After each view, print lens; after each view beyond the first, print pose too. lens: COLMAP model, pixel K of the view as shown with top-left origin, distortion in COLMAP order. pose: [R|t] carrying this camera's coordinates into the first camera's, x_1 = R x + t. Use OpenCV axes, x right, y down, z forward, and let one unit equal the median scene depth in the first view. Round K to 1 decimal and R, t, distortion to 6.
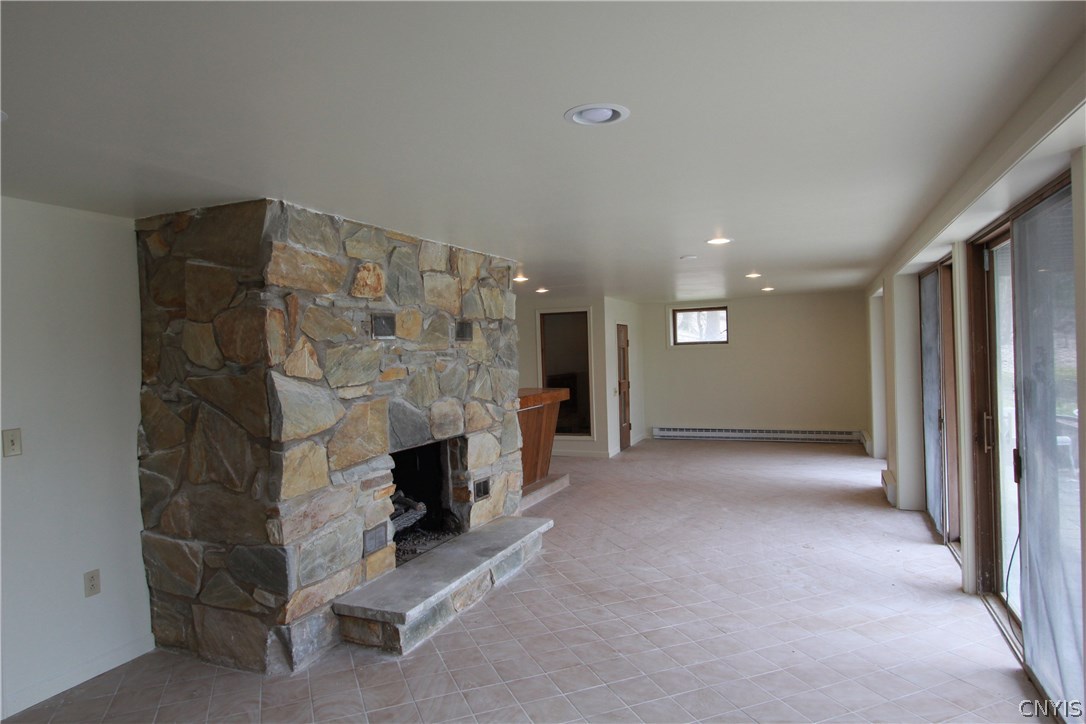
lens RADIAL K [[658.1, 0, 548.3], [0, 658.1, 362.9], [0, 0, 1]] dist [-0.000876, -0.001202]
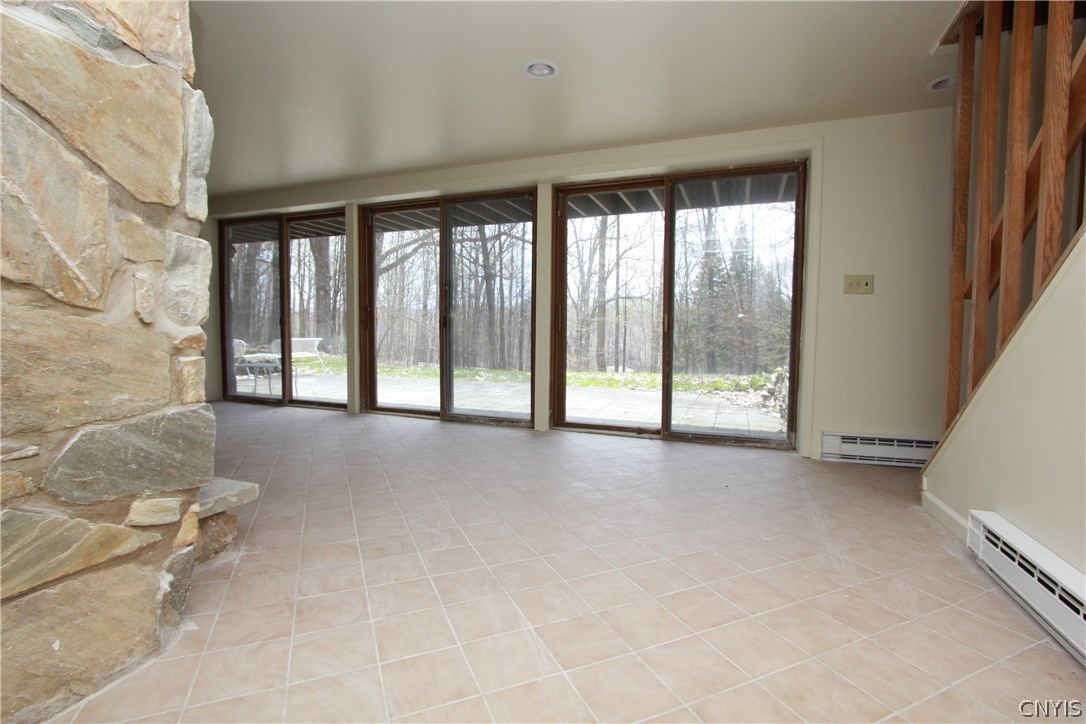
lens RADIAL K [[502.0, 0, 542.7], [0, 502.0, 358.8], [0, 0, 1]] dist [-0.014139, 0.002040]
pose [[-0.013341, -0.031765, 0.999406, -0.677485], [0.012892, 0.999407, 0.031938, 0.183893], [-0.999828, 0.013311, -0.012923, 0.564475]]
